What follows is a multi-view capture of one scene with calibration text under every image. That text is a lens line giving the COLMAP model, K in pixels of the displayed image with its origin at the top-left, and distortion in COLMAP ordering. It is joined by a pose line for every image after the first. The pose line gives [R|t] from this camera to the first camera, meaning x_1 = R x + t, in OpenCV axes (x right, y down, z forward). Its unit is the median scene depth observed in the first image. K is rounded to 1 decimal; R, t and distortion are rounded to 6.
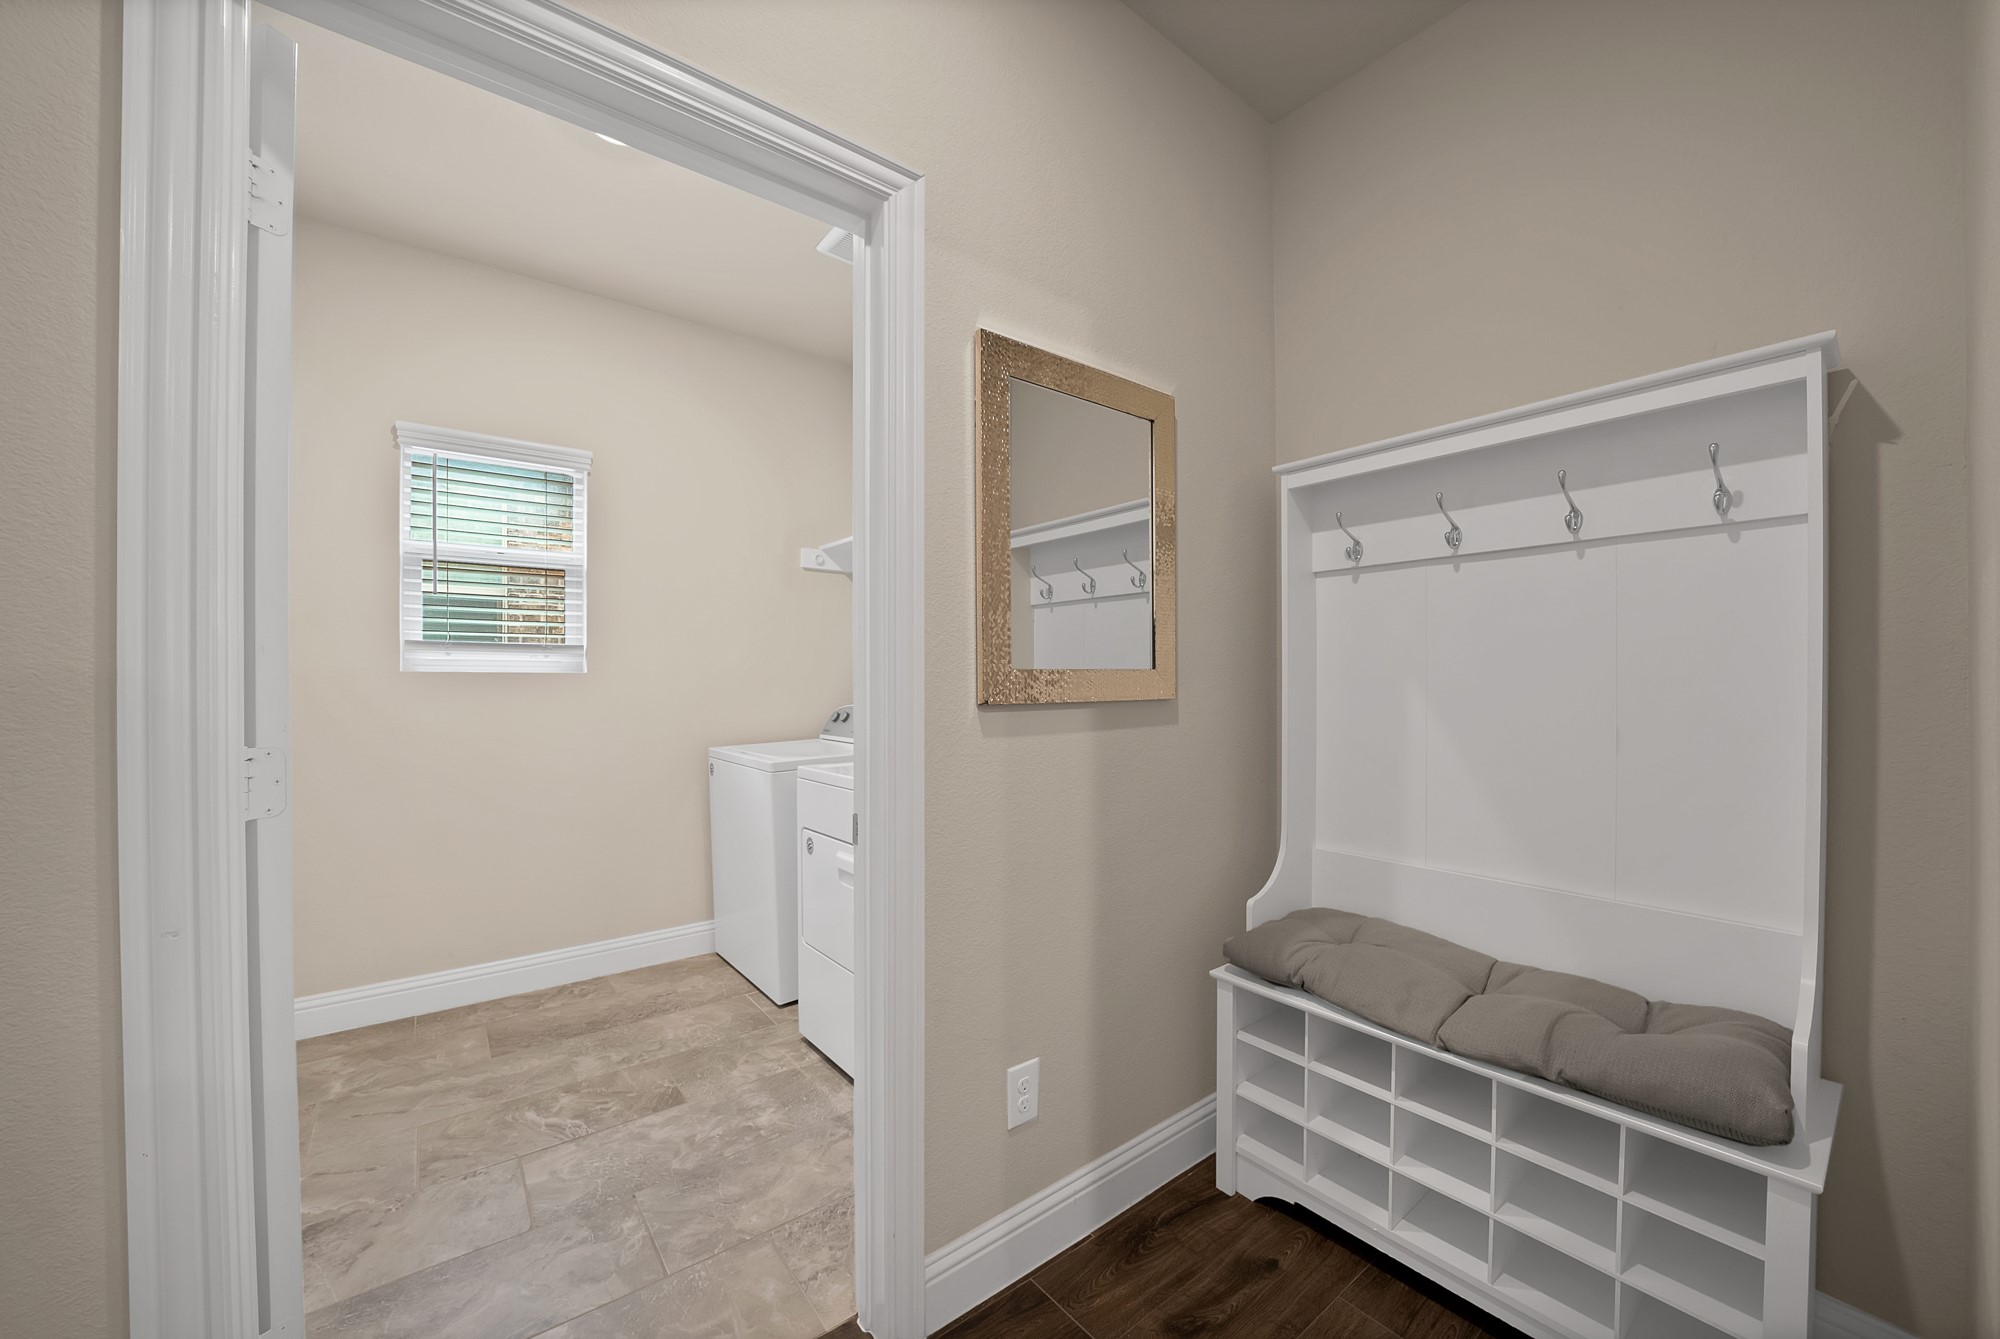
lens RADIAL K [[723.6, 0, 999.4], [0, 723.6, 685.3], [0, 0, 1]] dist [-0.025183, 0.000008]
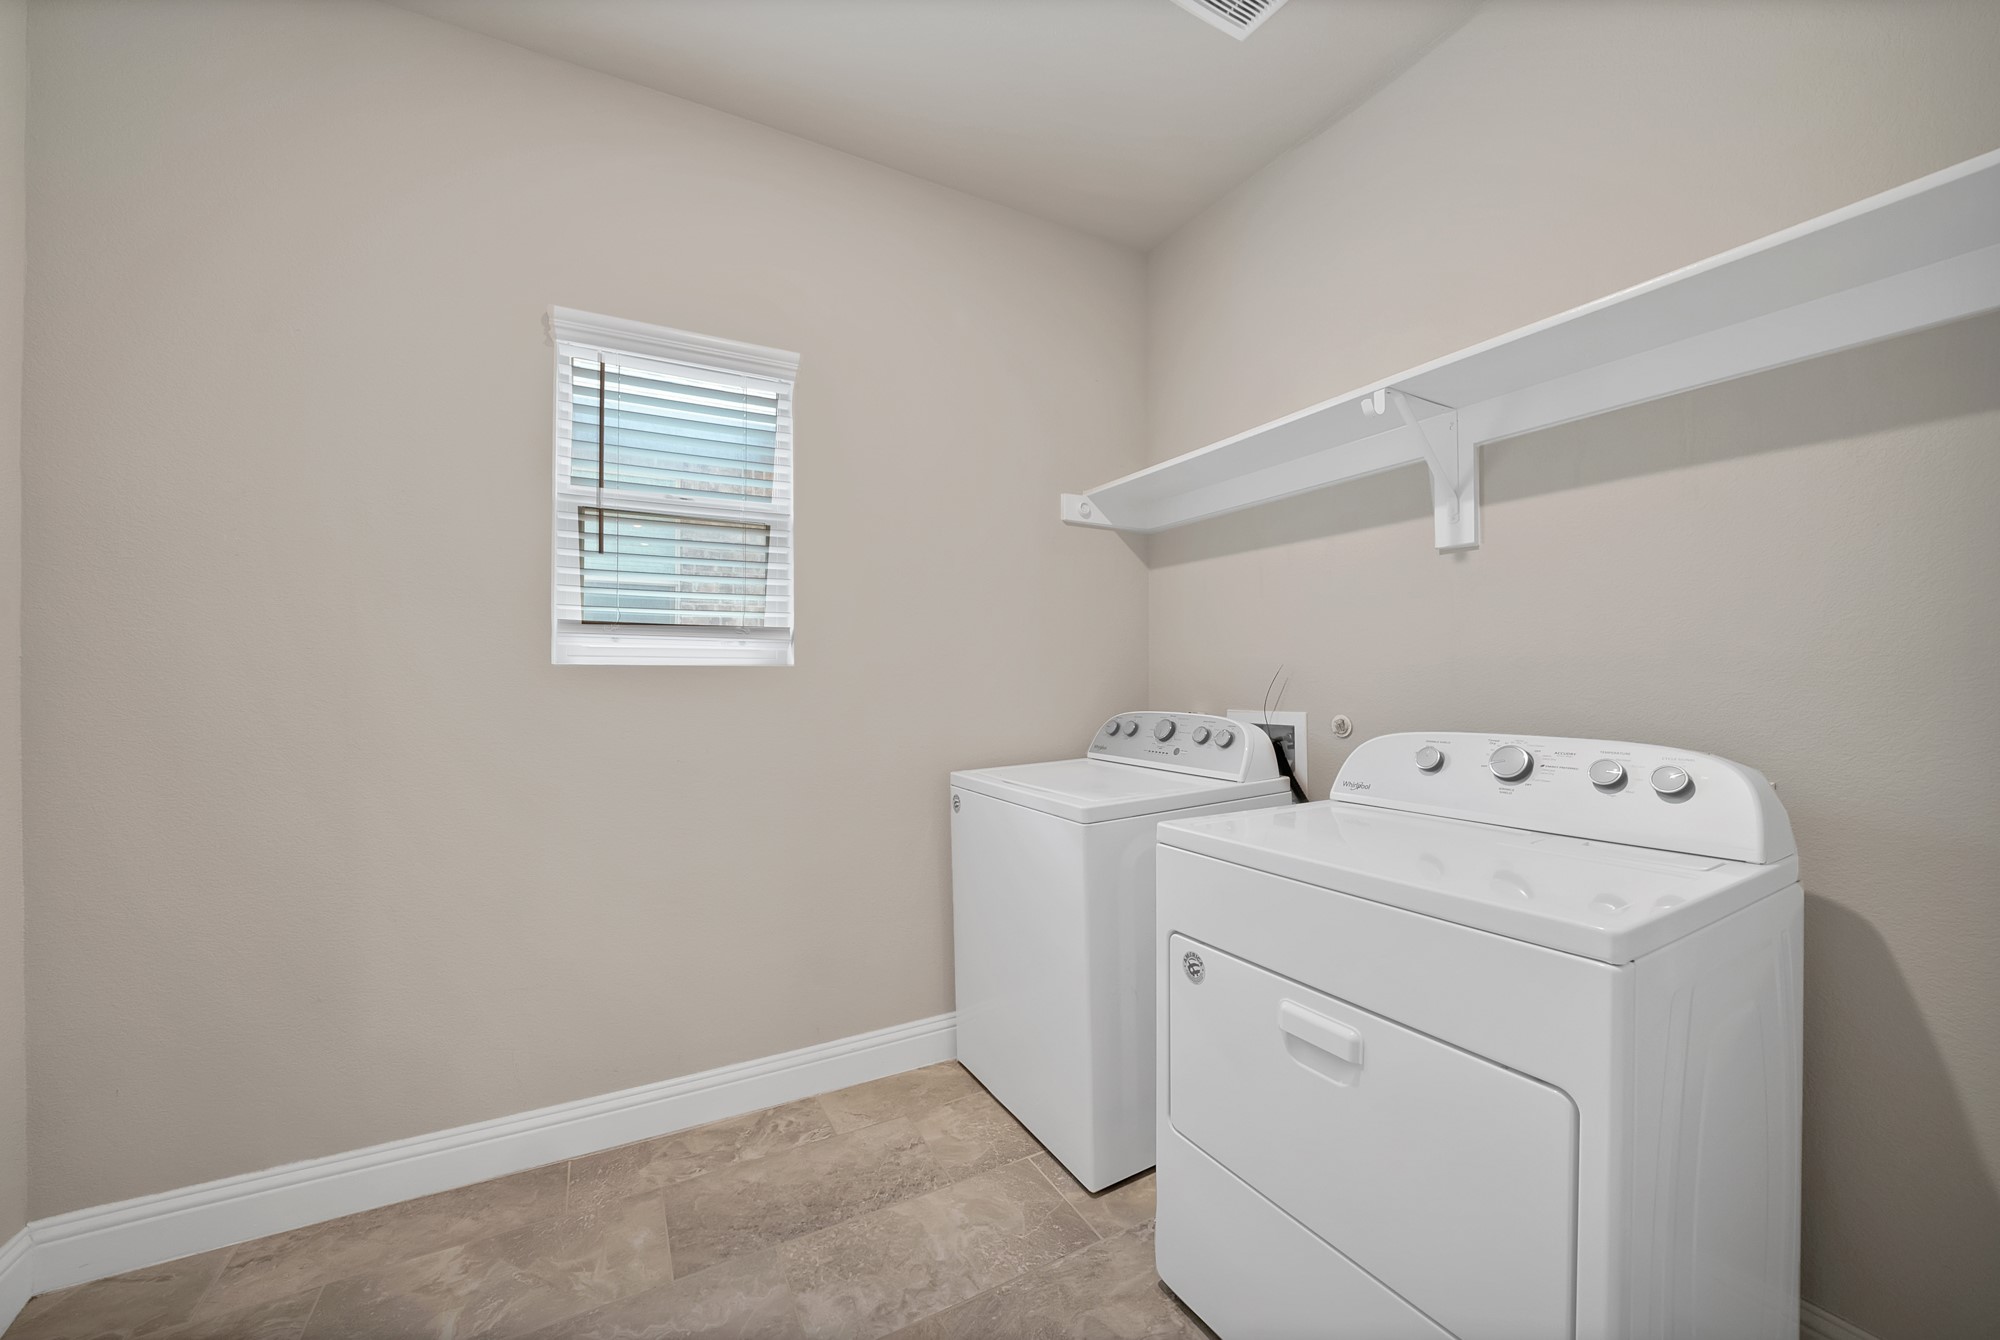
lens RADIAL K [[726.6, 0, 1002.3], [0, 726.6, 675.3], [0, 0, 1]] dist [-0.022697, 0.000281]
pose [[0.985661, -0.001936, -0.168728, -0.269205], [0.000131, 0.999943, -0.010704, -0.000984], [0.168739, 0.010529, 0.985605, 0.352704]]
